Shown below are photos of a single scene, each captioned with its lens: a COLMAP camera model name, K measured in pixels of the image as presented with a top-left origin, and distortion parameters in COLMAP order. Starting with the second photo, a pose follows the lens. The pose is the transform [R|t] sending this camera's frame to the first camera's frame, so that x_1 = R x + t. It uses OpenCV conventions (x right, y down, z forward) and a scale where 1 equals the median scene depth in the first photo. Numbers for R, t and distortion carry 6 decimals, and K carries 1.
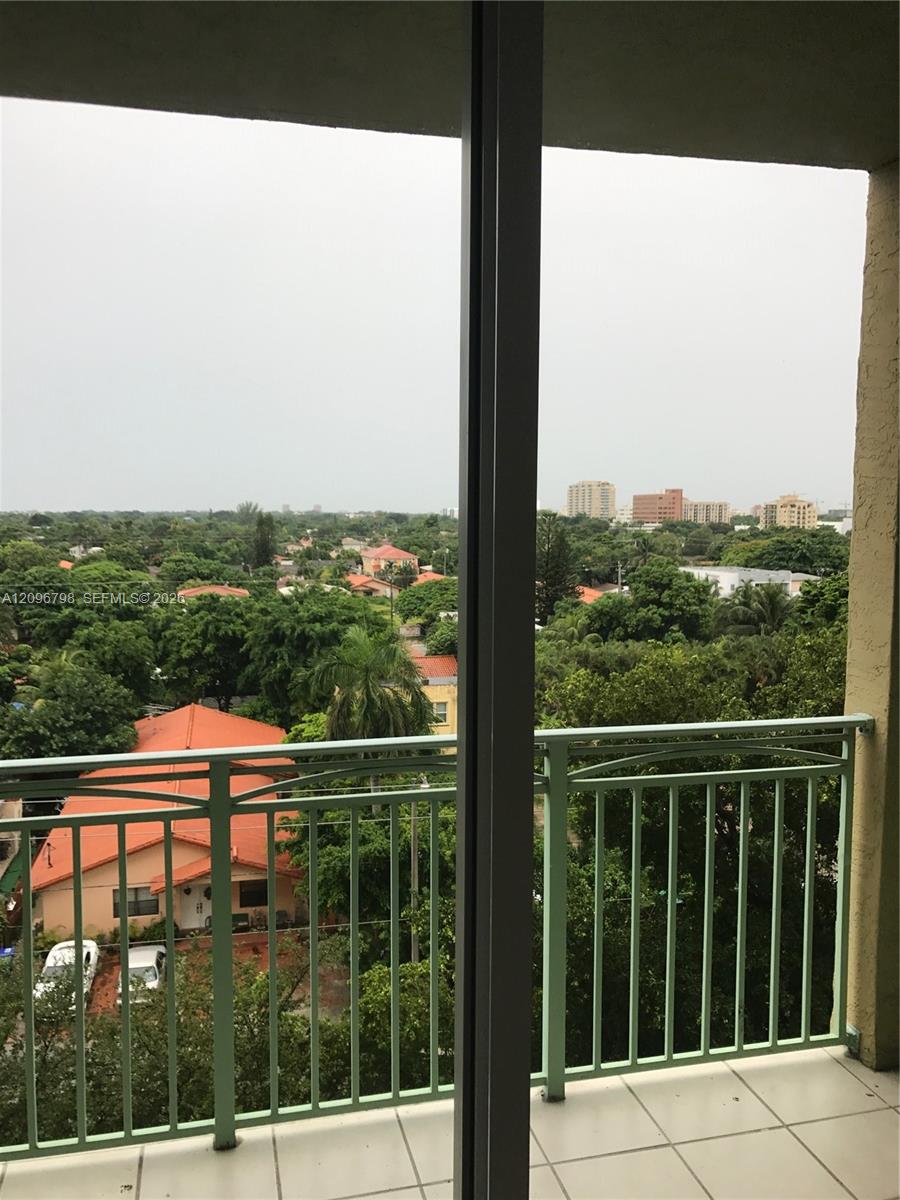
lens RADIAL K [[969.5, 0, 450.0], [0, 969.5, 600.0], [0, 0, 1]] dist [0.059191, -0.150975]
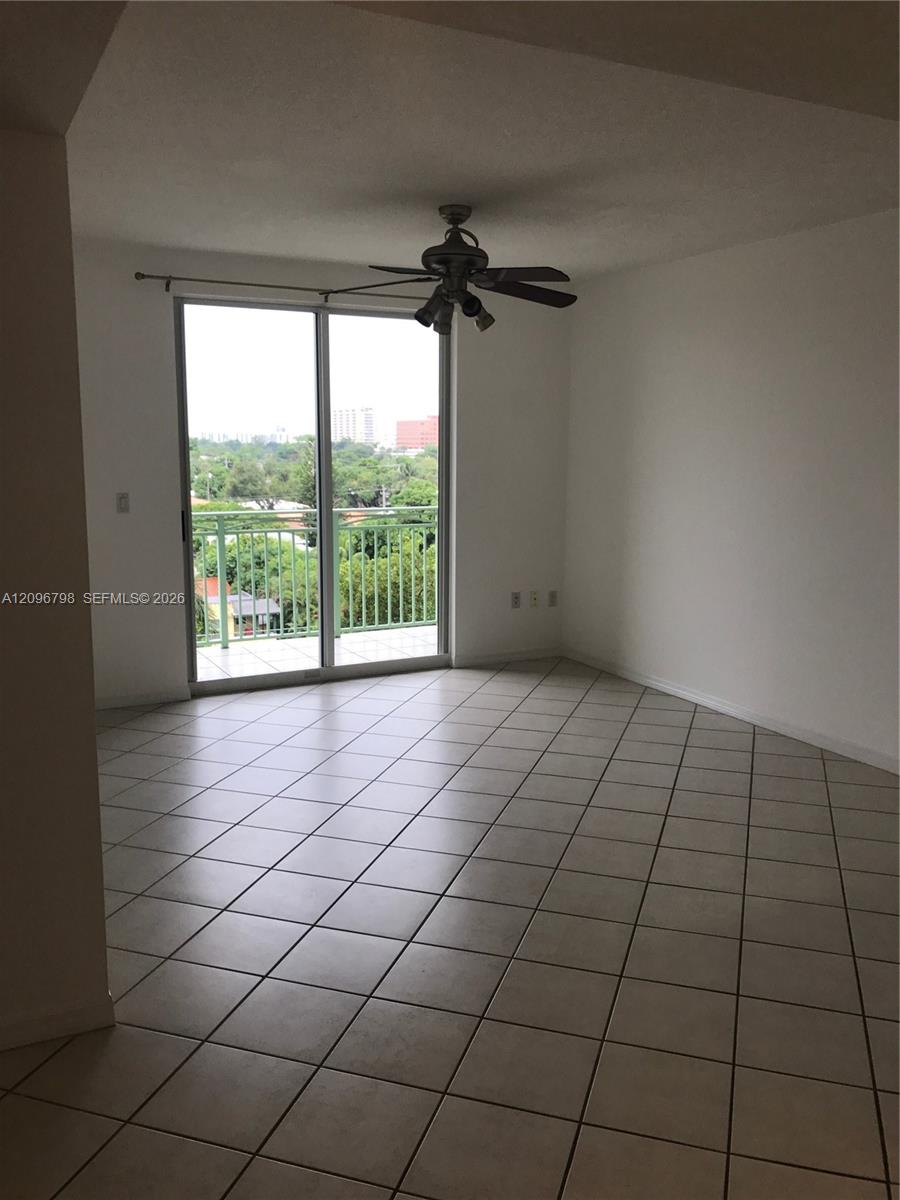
lens RADIAL K [[969.5, 0, 450.0], [0, 969.5, 600.0], [0, 0, 1]] dist [0.059191, -0.150975]
pose [[0.971576, -0.030646, 0.234737, -0.109064], [0.012757, 0.996922, 0.077351, 0.084535], [-0.236385, -0.072157, 0.968977, -0.845110]]
